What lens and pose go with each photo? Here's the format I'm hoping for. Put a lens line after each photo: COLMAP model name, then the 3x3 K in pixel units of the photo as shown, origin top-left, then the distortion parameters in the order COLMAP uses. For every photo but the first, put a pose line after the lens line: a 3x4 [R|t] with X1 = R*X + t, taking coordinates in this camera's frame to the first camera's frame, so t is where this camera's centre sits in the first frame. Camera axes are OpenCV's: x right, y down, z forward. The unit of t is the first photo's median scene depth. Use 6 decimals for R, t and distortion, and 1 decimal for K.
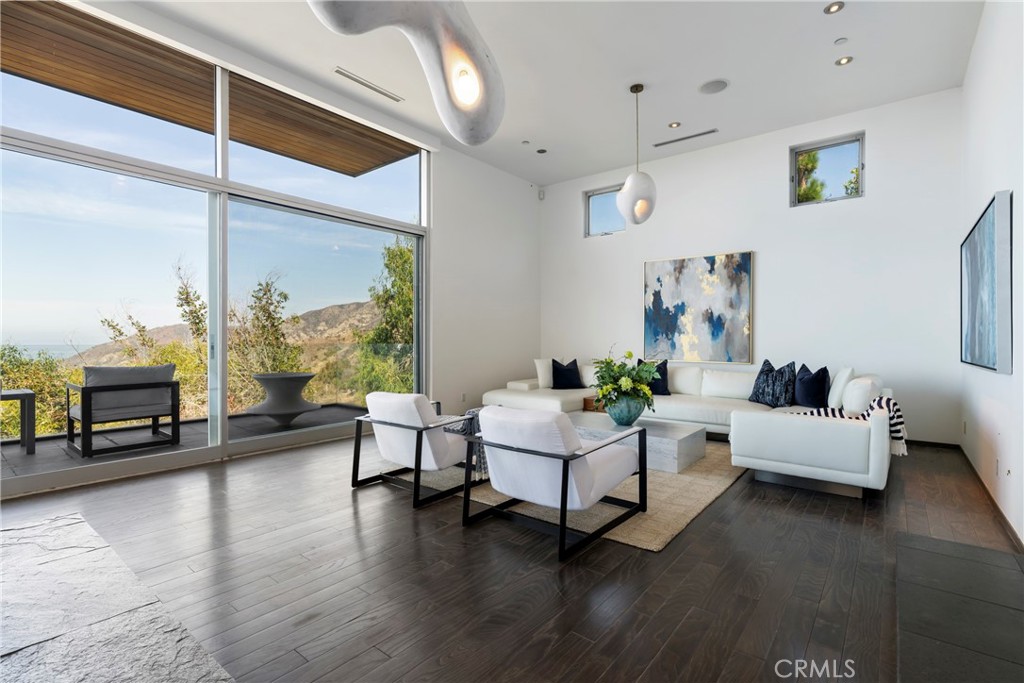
lens RADIAL K [[475.5, 0, 512.0], [0, 475.5, 341.5], [0, 0, 1]] dist [-0.003191, 0.000478]
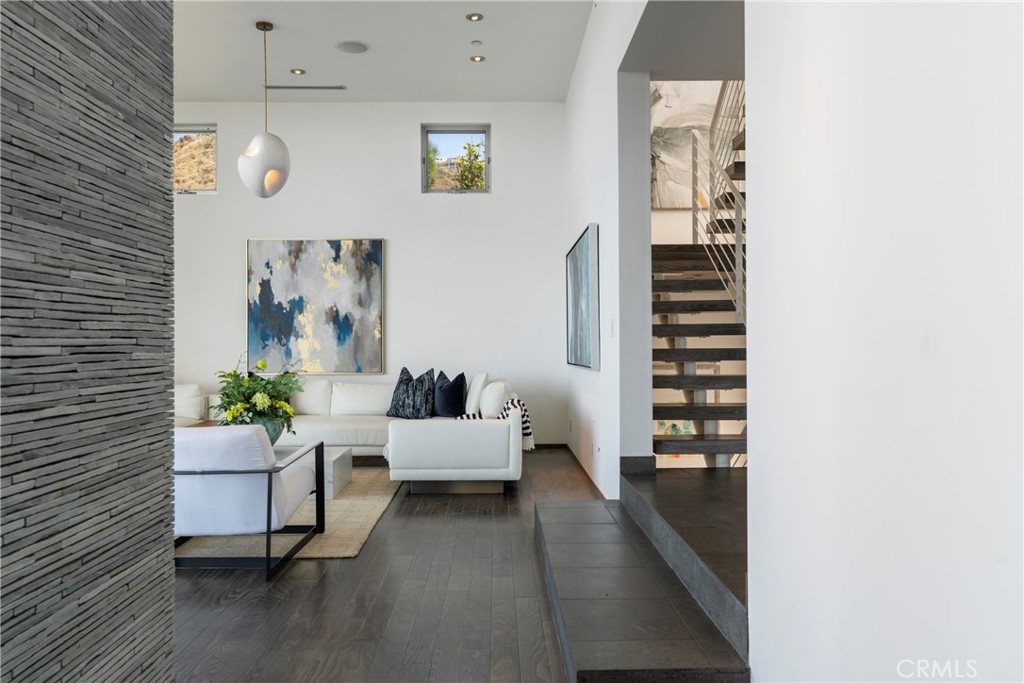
lens RADIAL K [[788.1, 0, 512.0], [0, 788.1, 341.5], [0, 0, 1]] dist [-0.003506, -0.001082]
pose [[0.766145, -0.003729, 0.642657, -0.206816], [0.010204, 0.999928, -0.006363, 0.001403], [-0.642586, 0.011433, 0.766128, -0.200558]]
